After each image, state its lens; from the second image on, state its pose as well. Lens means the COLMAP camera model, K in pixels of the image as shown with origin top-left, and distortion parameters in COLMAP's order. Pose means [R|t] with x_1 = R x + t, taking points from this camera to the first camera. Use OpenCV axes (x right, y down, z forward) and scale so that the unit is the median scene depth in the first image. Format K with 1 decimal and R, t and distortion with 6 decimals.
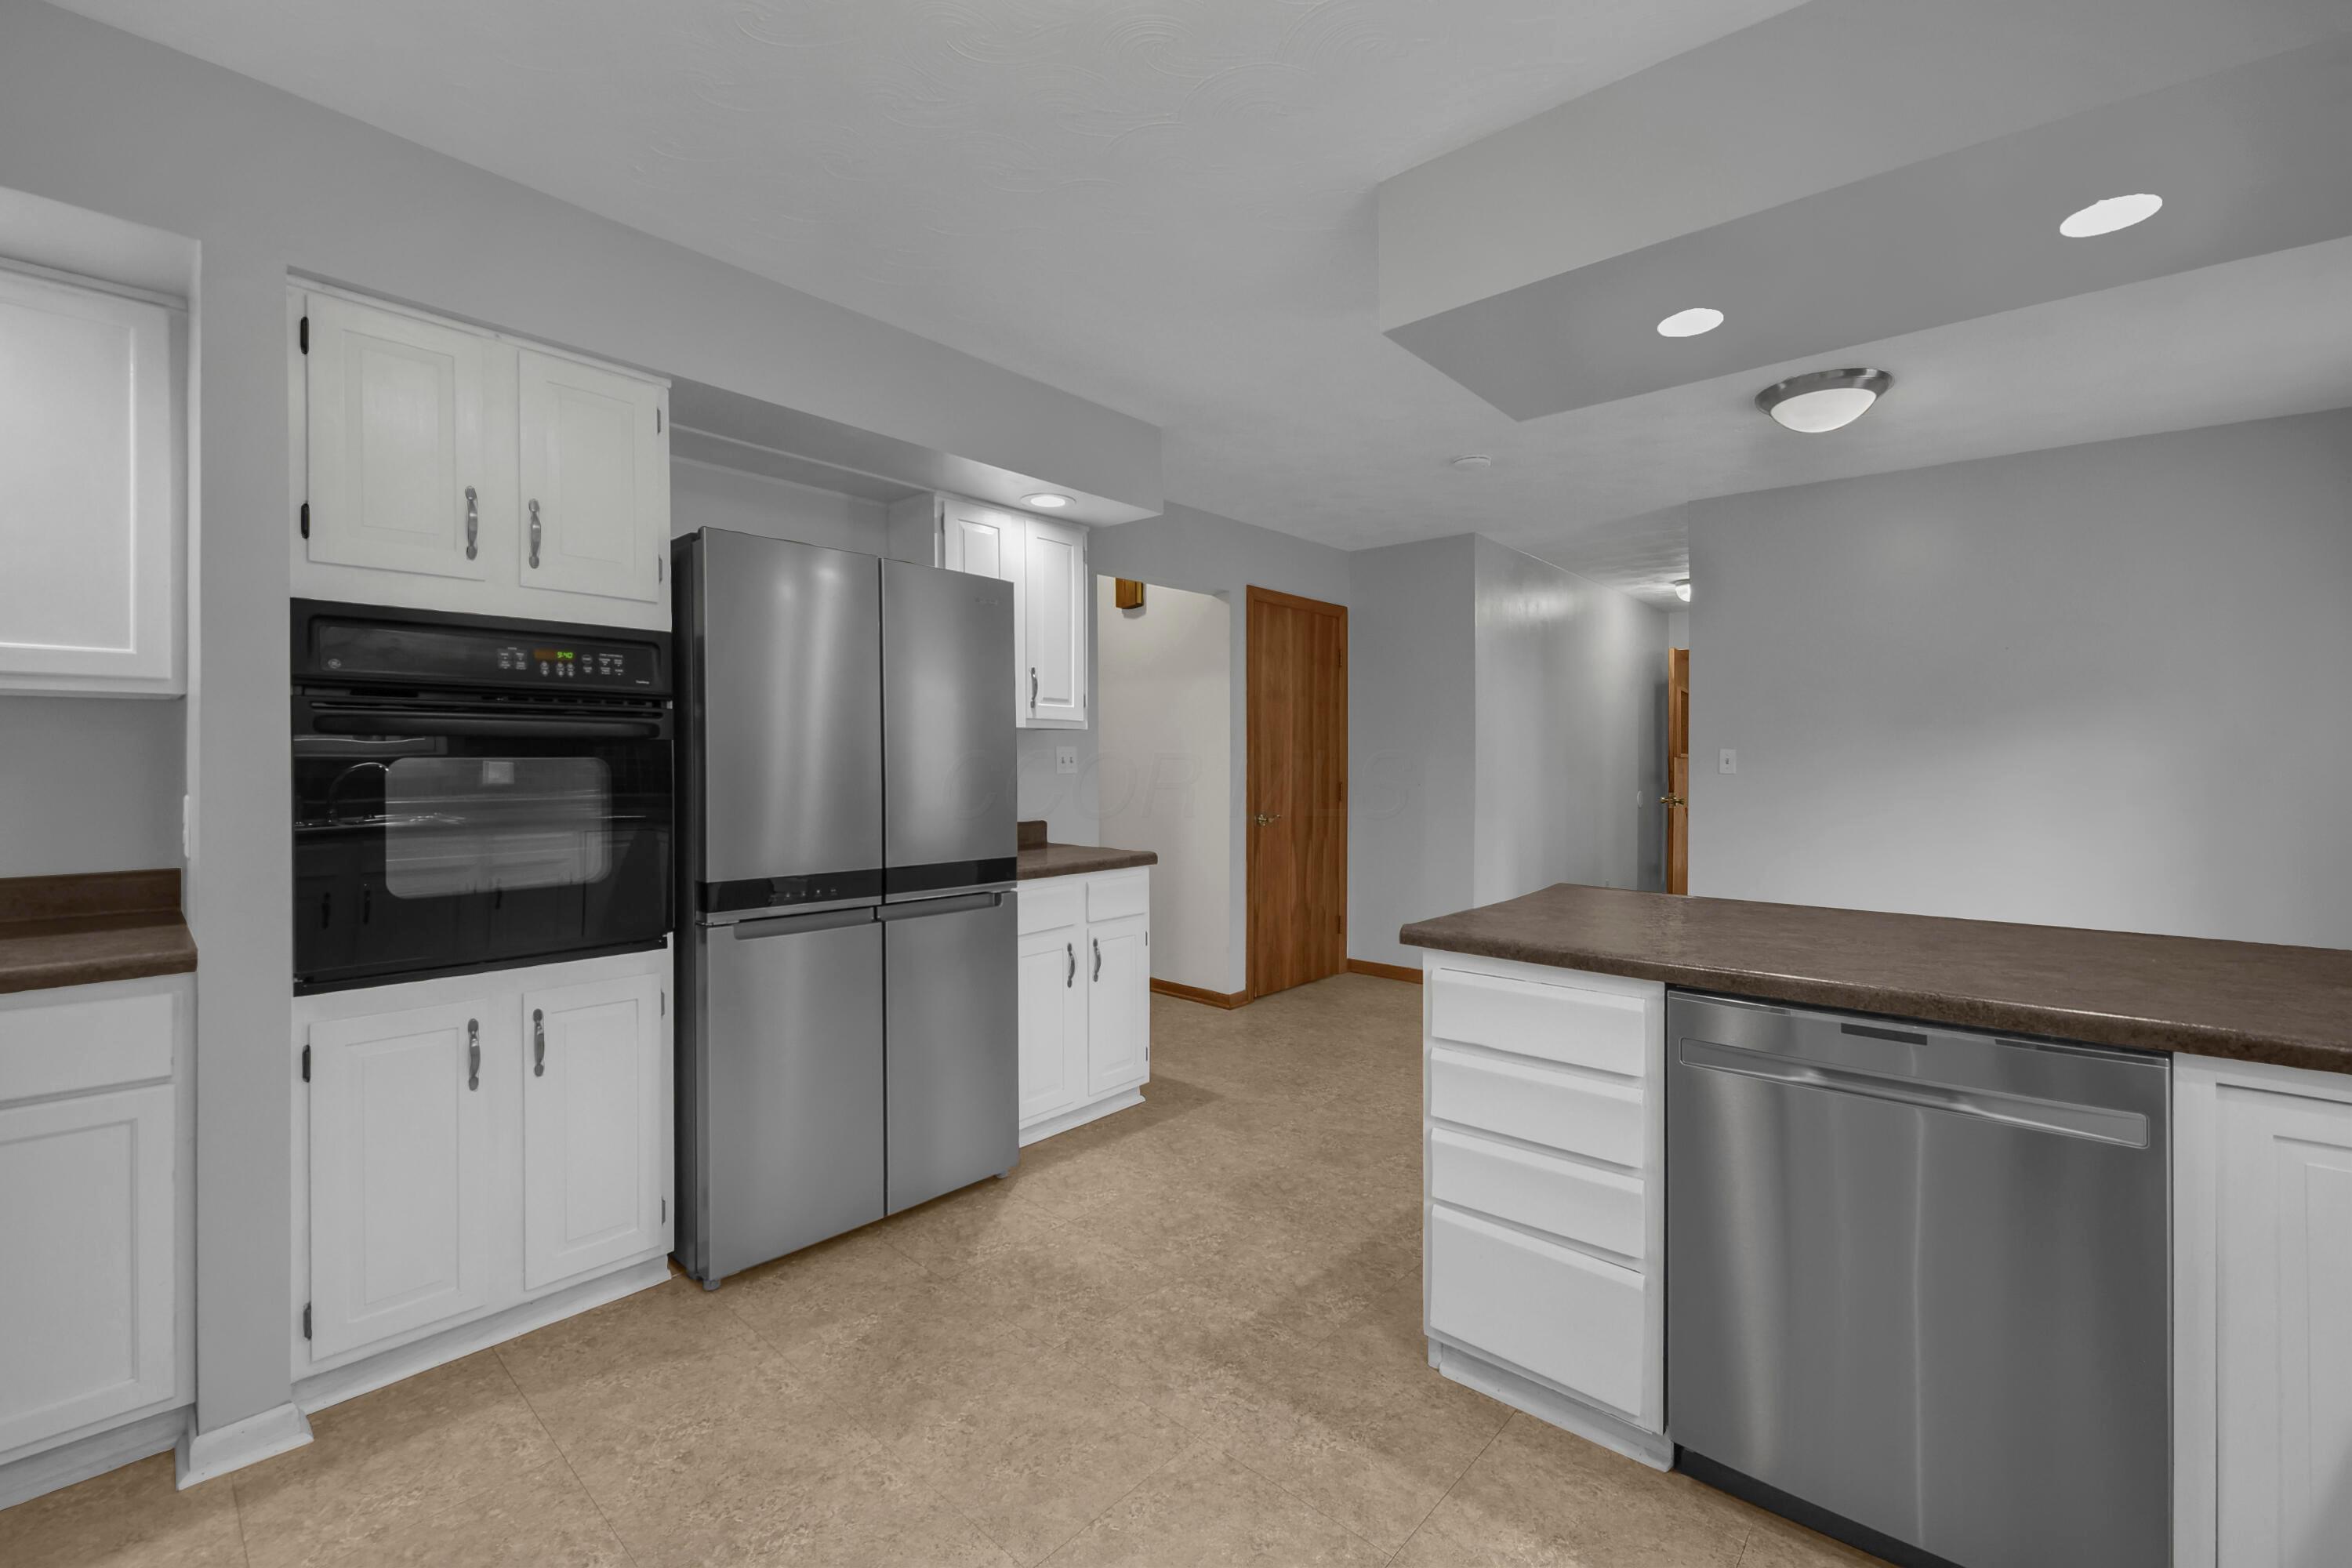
lens RADIAL K [[961.6, 0, 1180.2], [0, 961.6, 764.2], [0, 0, 1]] dist [-0.000379, 0.000096]
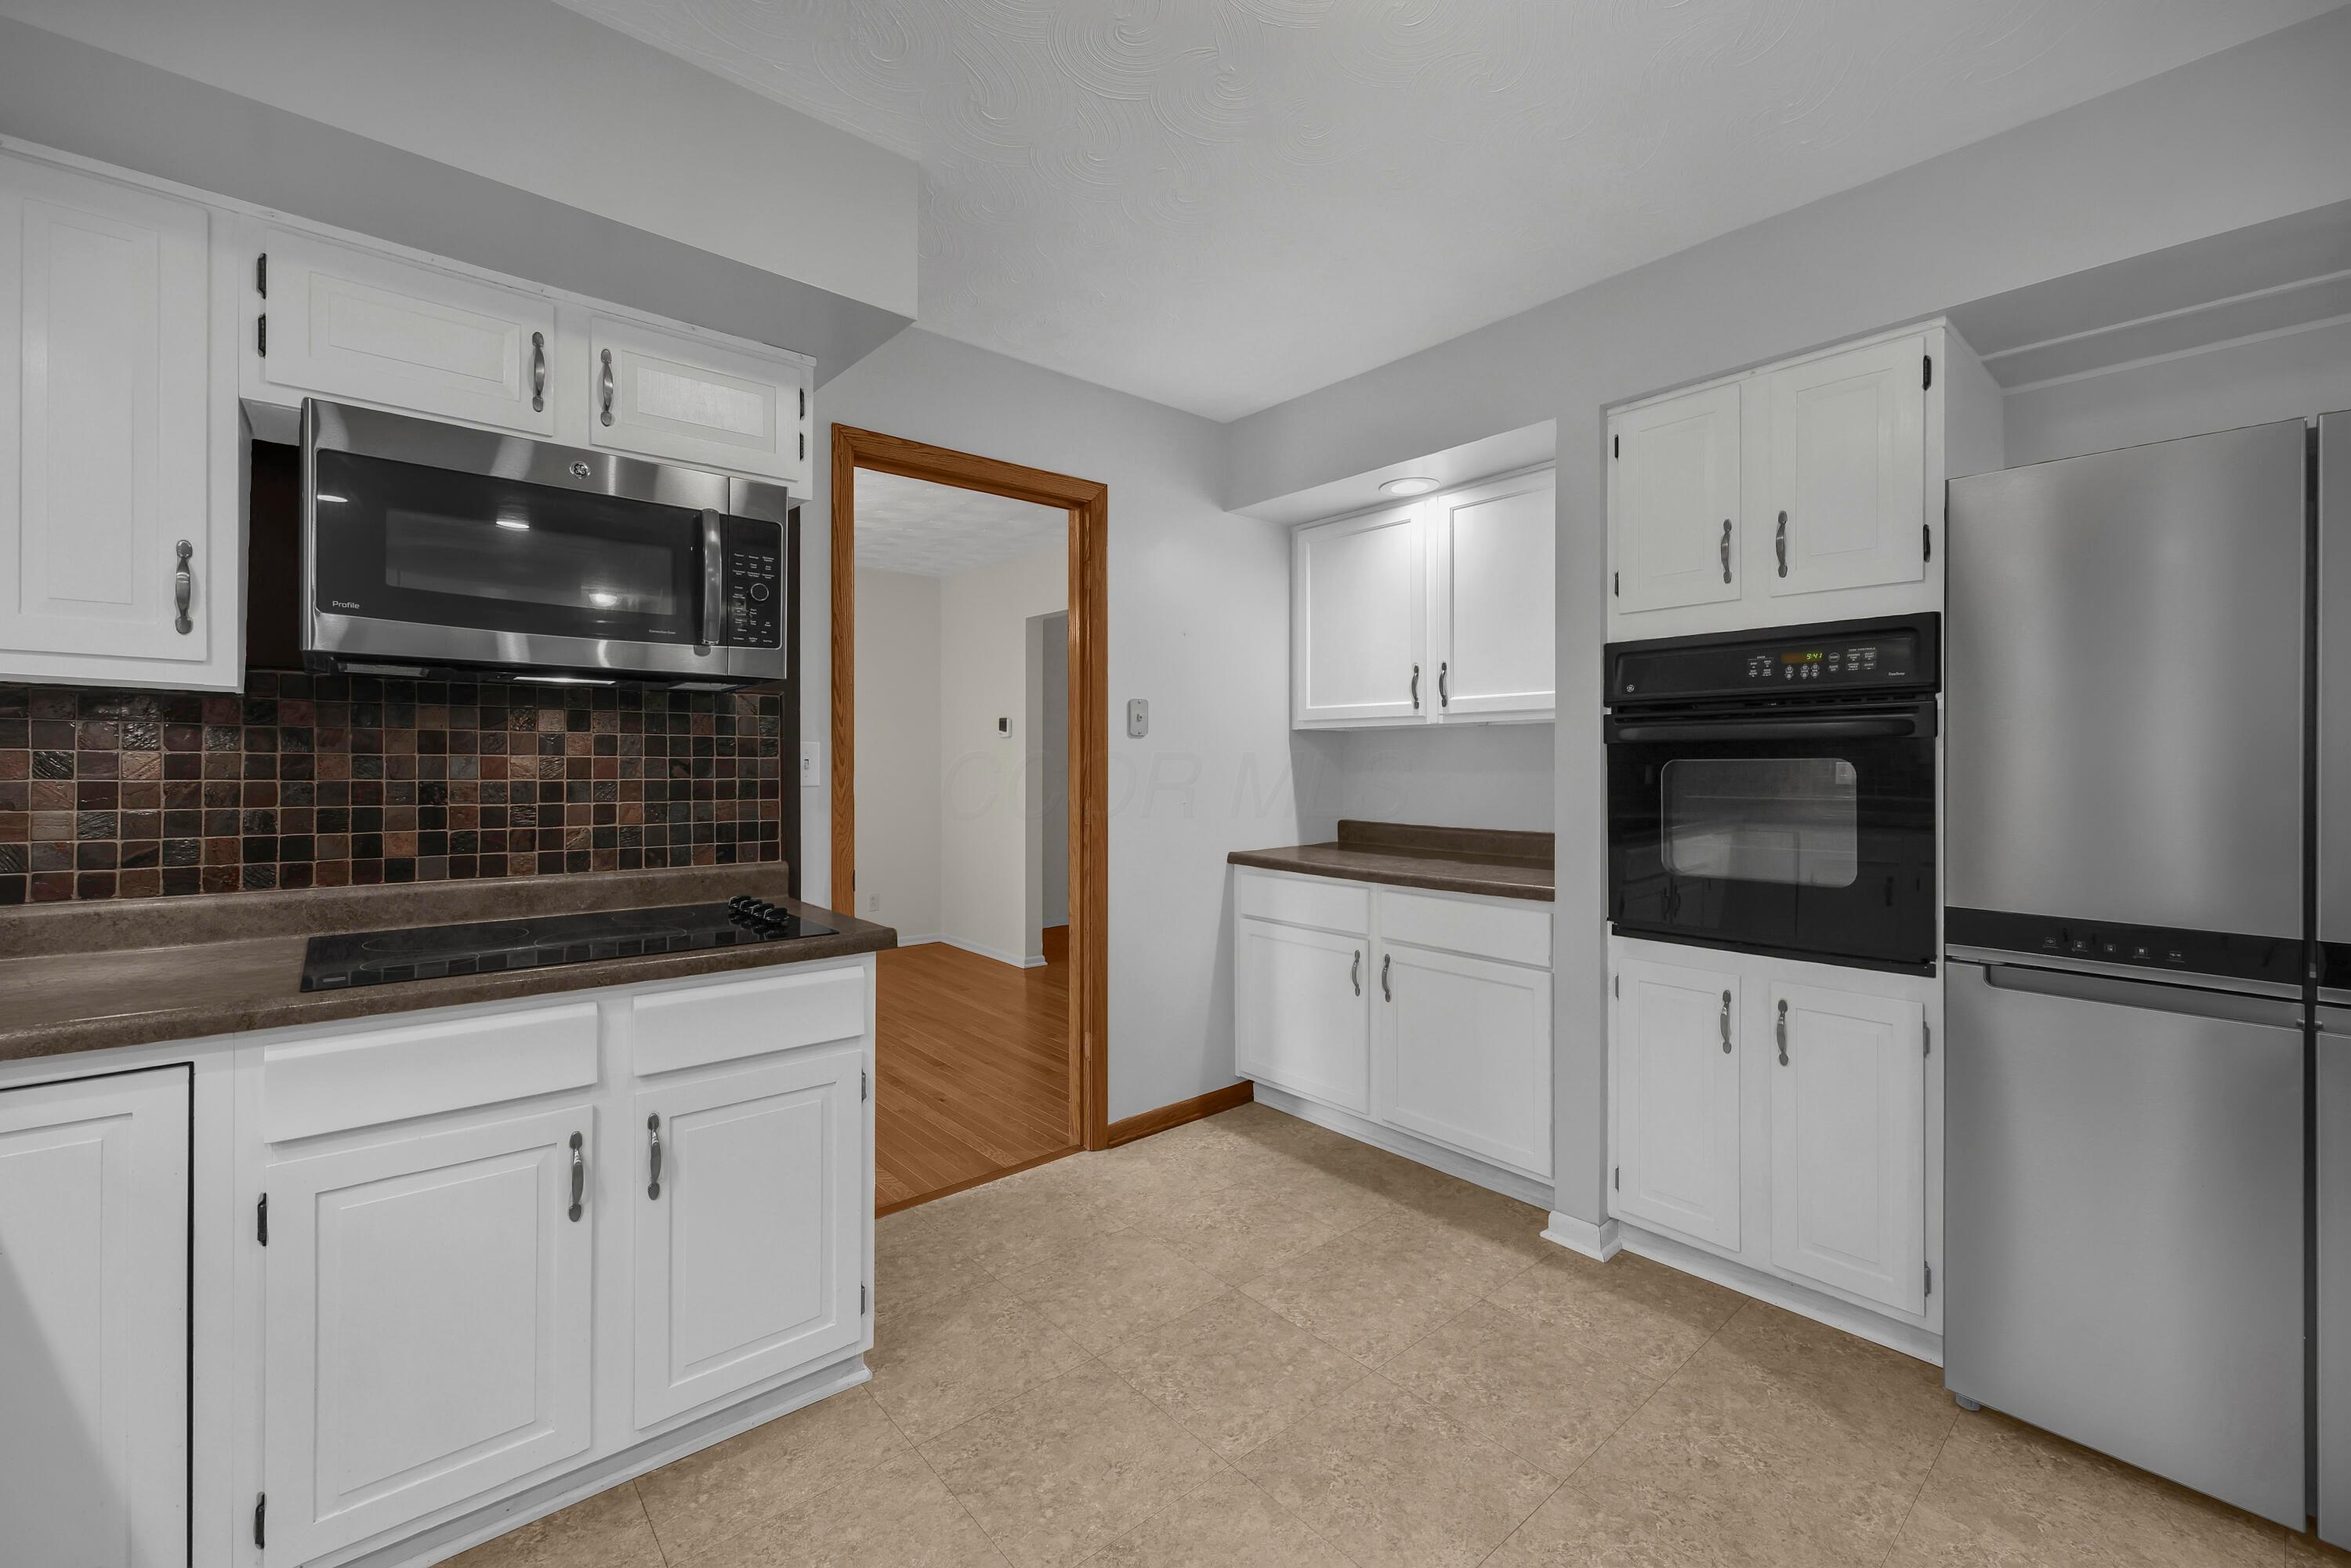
lens RADIAL K [[961.1, 0, 1181.8], [0, 961.1, 770.6], [0, 0, 1]] dist [-0.000379, 0.000096]
pose [[-0.108191, 0.001867, -0.994128, 0.453627], [-0.004216, 0.999988, 0.002337, 0.006456], [0.994121, 0.004444, -0.108182, 0.484976]]
